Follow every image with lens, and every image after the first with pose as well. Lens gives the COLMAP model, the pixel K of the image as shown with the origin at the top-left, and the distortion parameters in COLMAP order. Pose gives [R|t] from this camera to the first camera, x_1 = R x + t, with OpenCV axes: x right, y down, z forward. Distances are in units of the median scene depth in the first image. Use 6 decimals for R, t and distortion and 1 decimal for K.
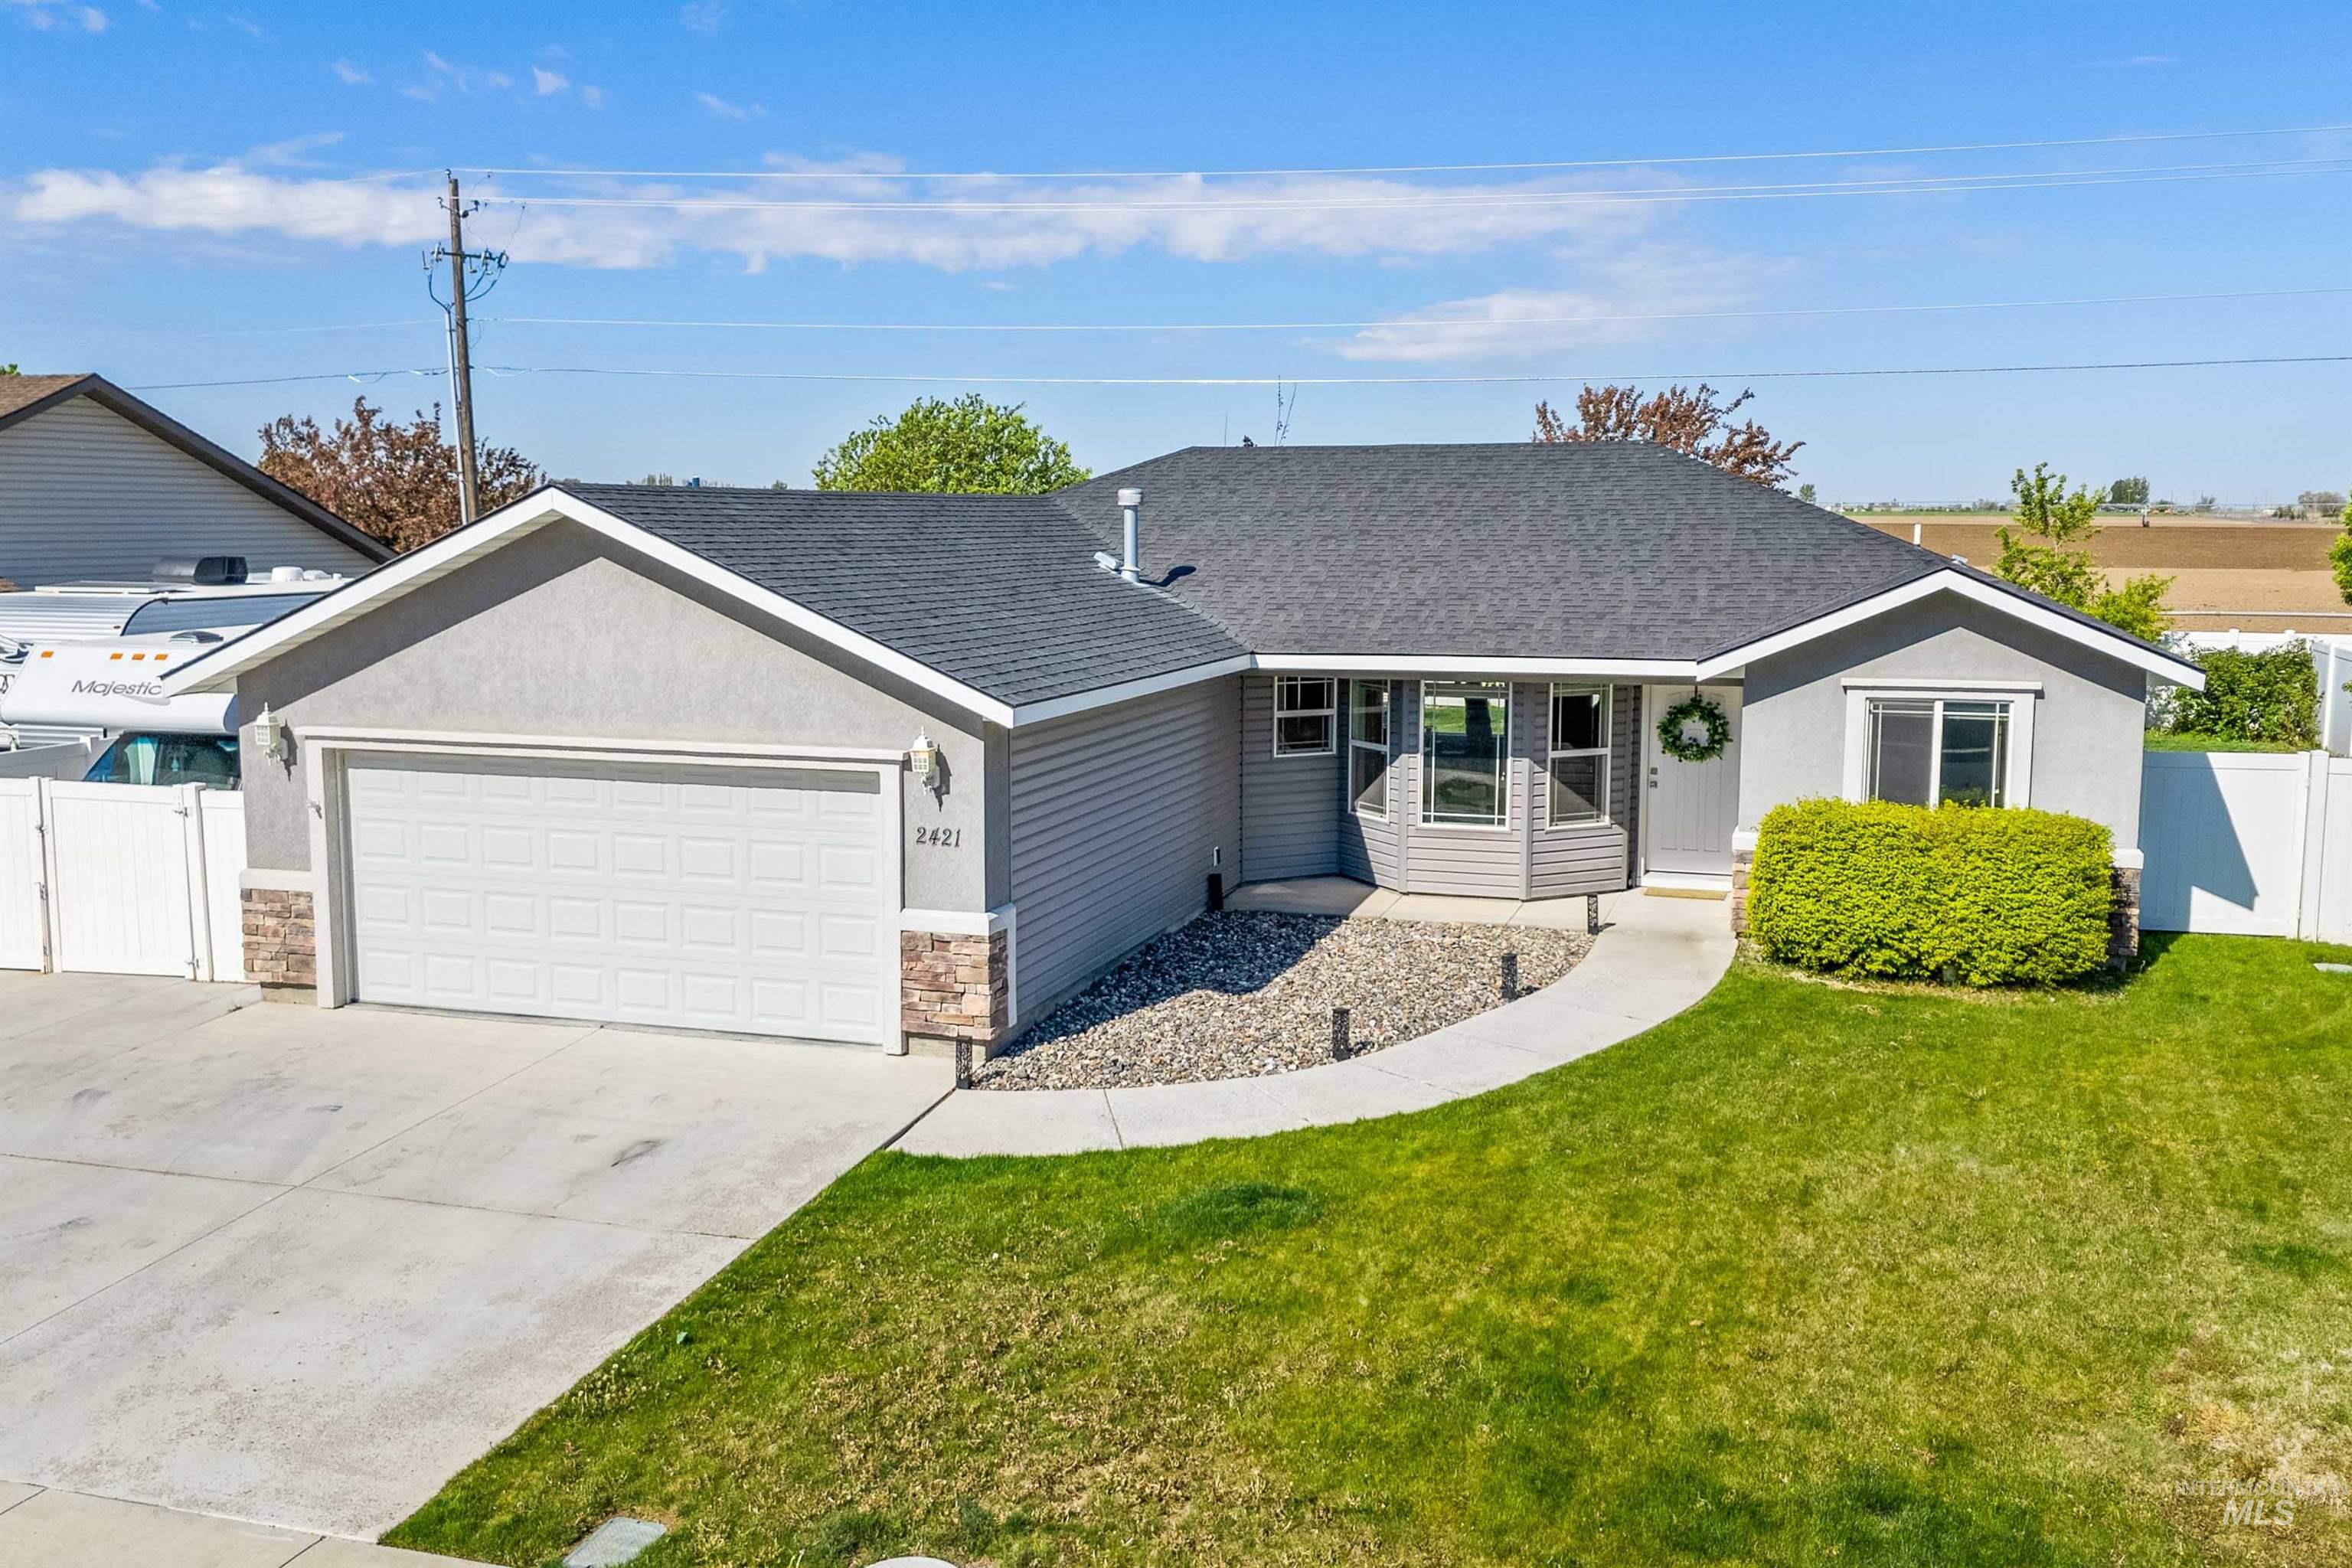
lens RADIAL K [[2089.7, 0, 1183.7], [0, 2089.7, 838.4], [0, 0, 1]] dist [0.077068, -0.015136]
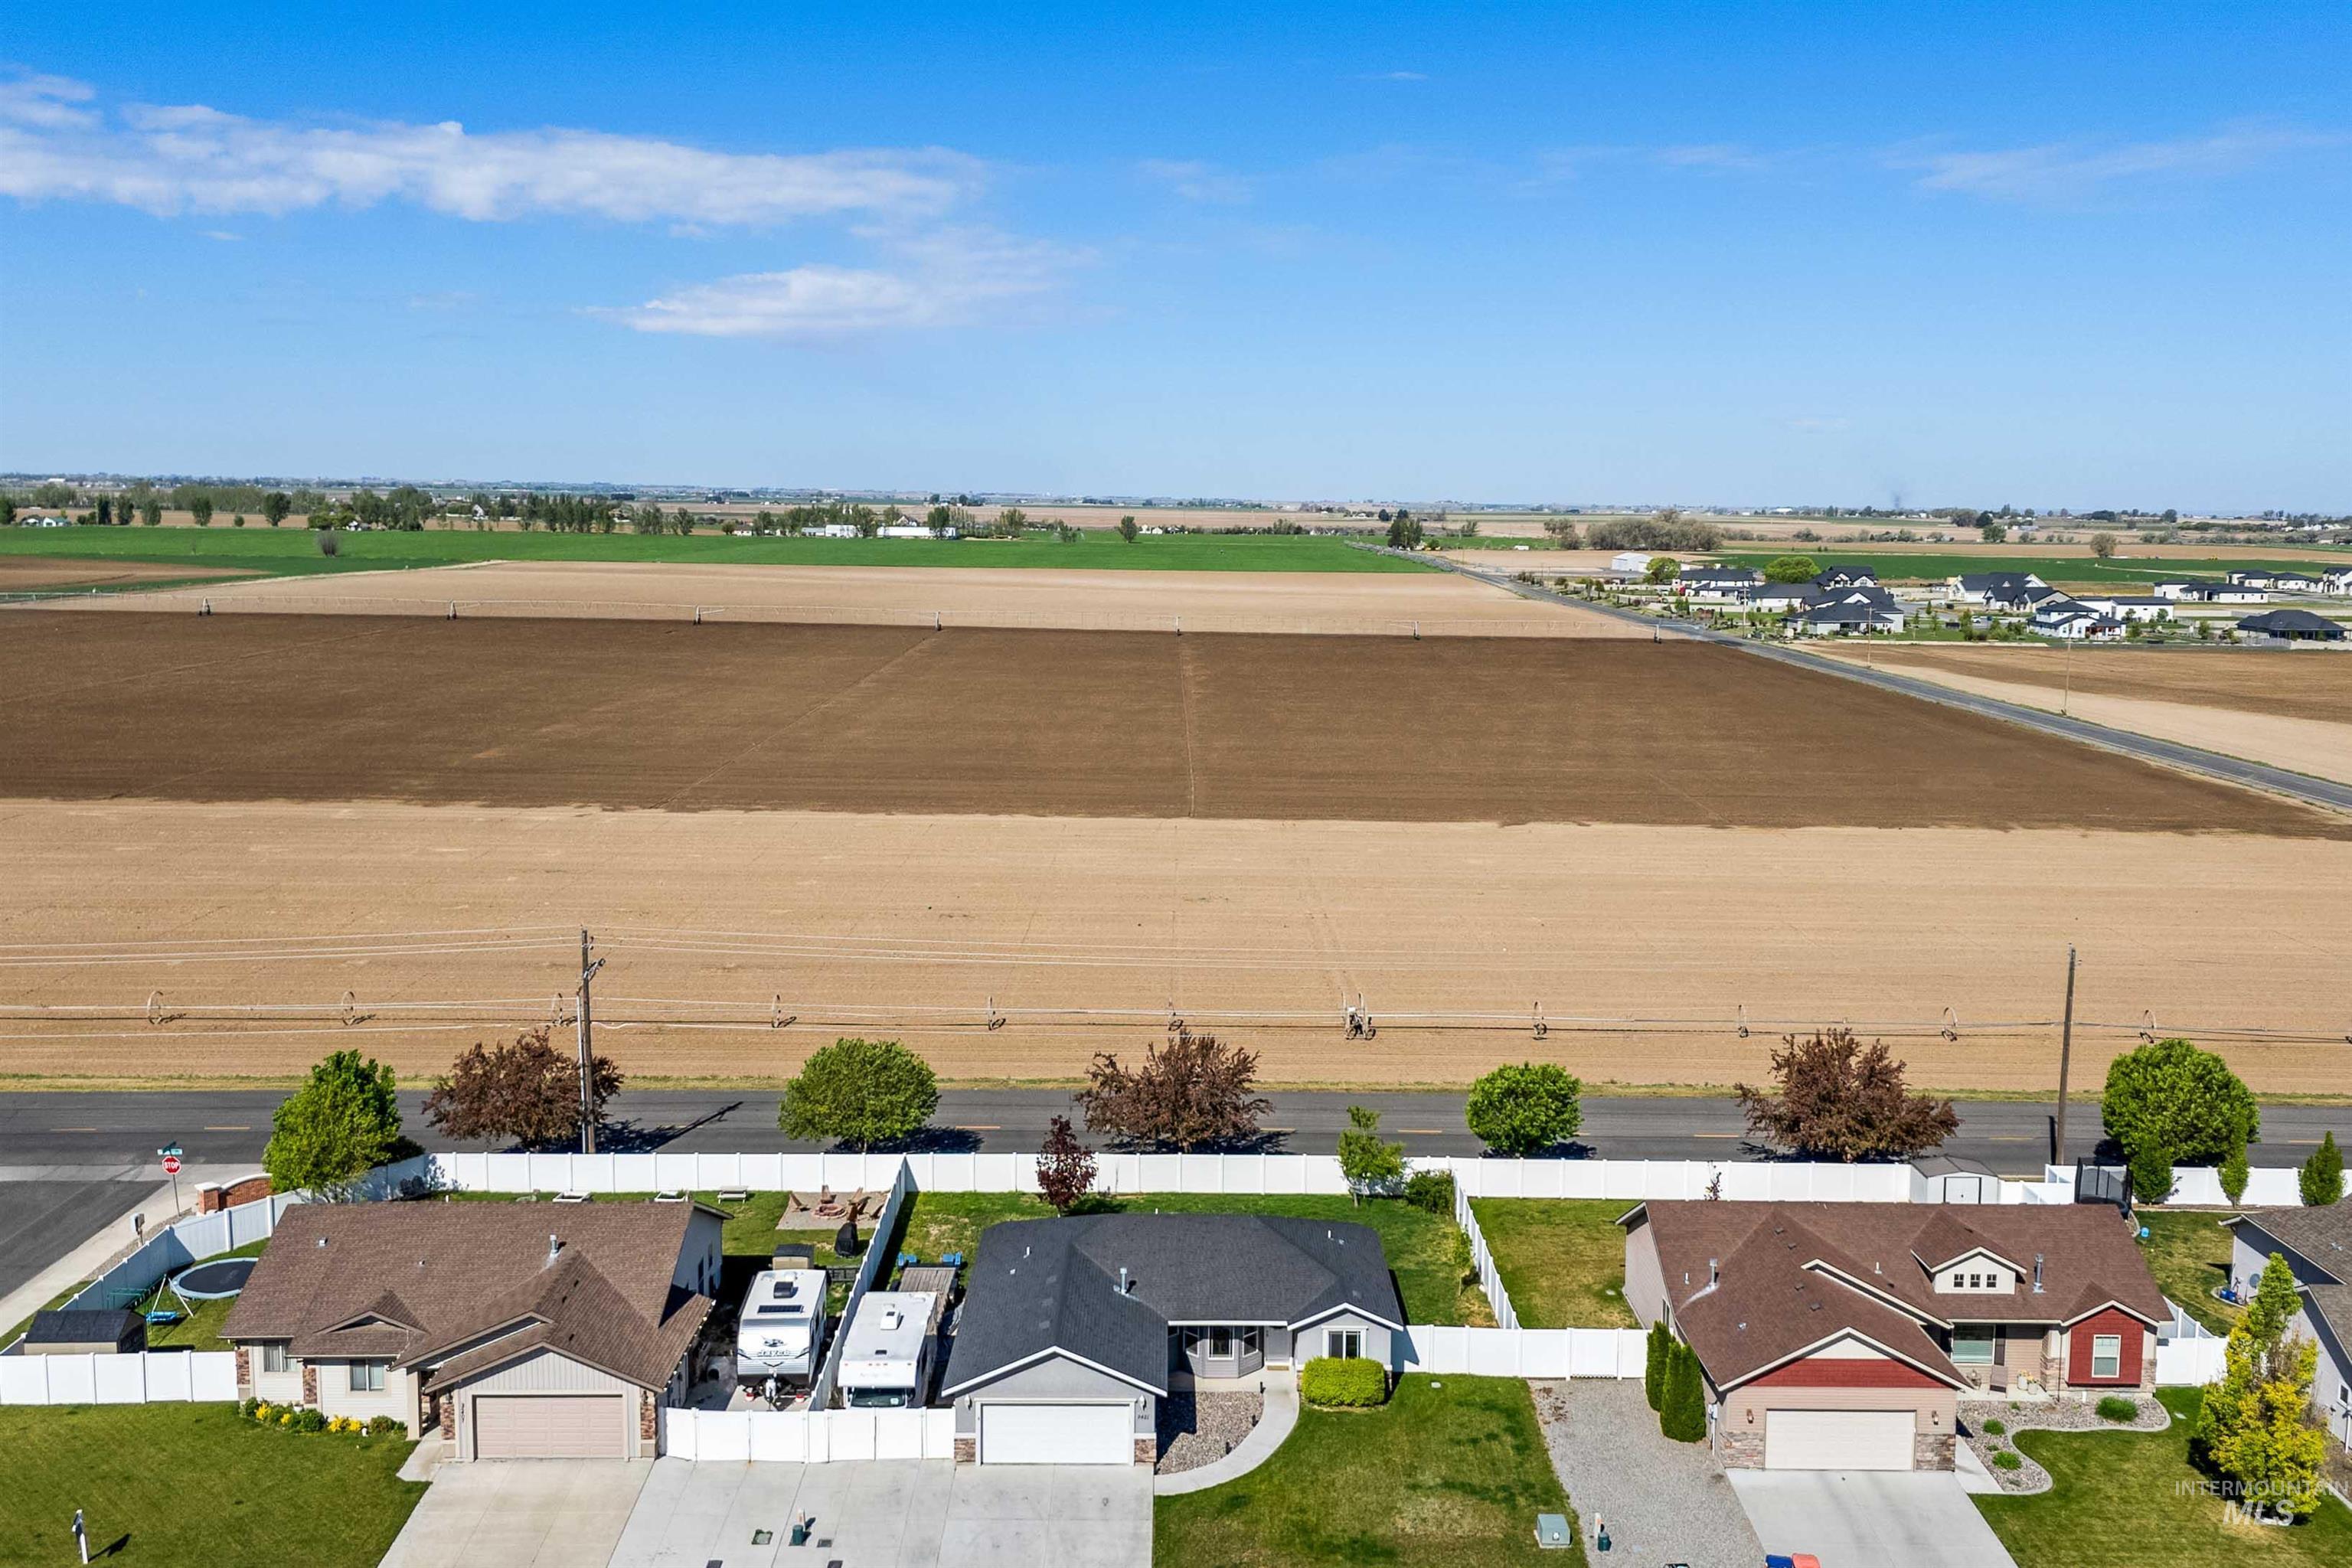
lens RADIAL K [[2207.5, 0, 1176.0], [0, 2207.5, 784.0], [0, 0, 1]] dist [0.067976, -0.011626]
pose [[0.952066, -0.035459, 0.303831, -1.272467], [0.042768, 0.998933, -0.017430, -1.115295], [-0.302889, 0.029589, 0.952566, -3.152280]]
